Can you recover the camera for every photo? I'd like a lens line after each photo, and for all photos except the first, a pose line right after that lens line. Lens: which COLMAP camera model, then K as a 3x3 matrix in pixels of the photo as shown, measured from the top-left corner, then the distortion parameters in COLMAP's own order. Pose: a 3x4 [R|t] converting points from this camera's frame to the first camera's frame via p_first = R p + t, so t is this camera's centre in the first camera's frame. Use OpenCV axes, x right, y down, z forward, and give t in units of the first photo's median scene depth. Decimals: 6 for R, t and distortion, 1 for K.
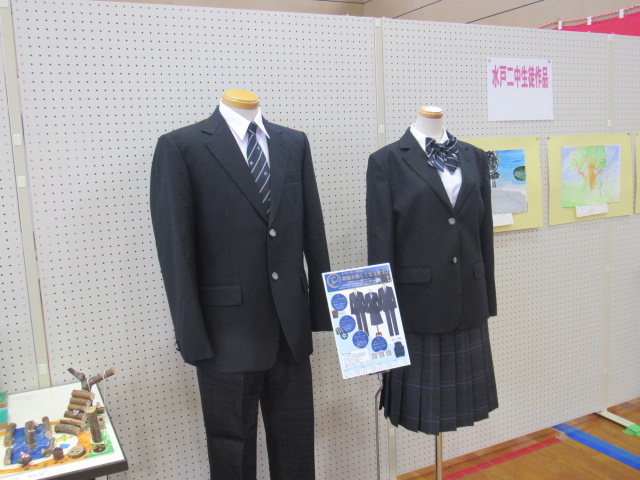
lens RADIAL K [[688.9, 0, 320.5], [0, 688.9, 235.6], [0, 0, 1]] dist [-0.010406, 0.000000]
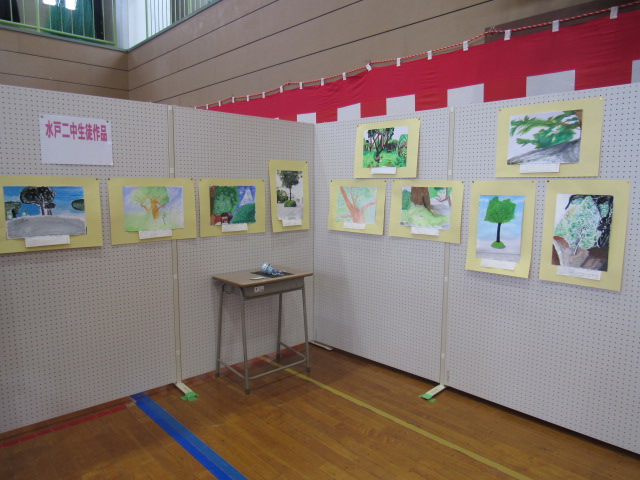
lens RADIAL K [[454.8, 0, 319.3], [0, 454.8, 245.7], [0, 0, 1]] dist [-0.012836, -0.000767]
pose [[0.976559, 0.001268, 0.215246, 0.546839], [0.005043, 0.999573, -0.028769, 0.014300], [-0.215191, 0.029180, 0.976136, 0.063683]]
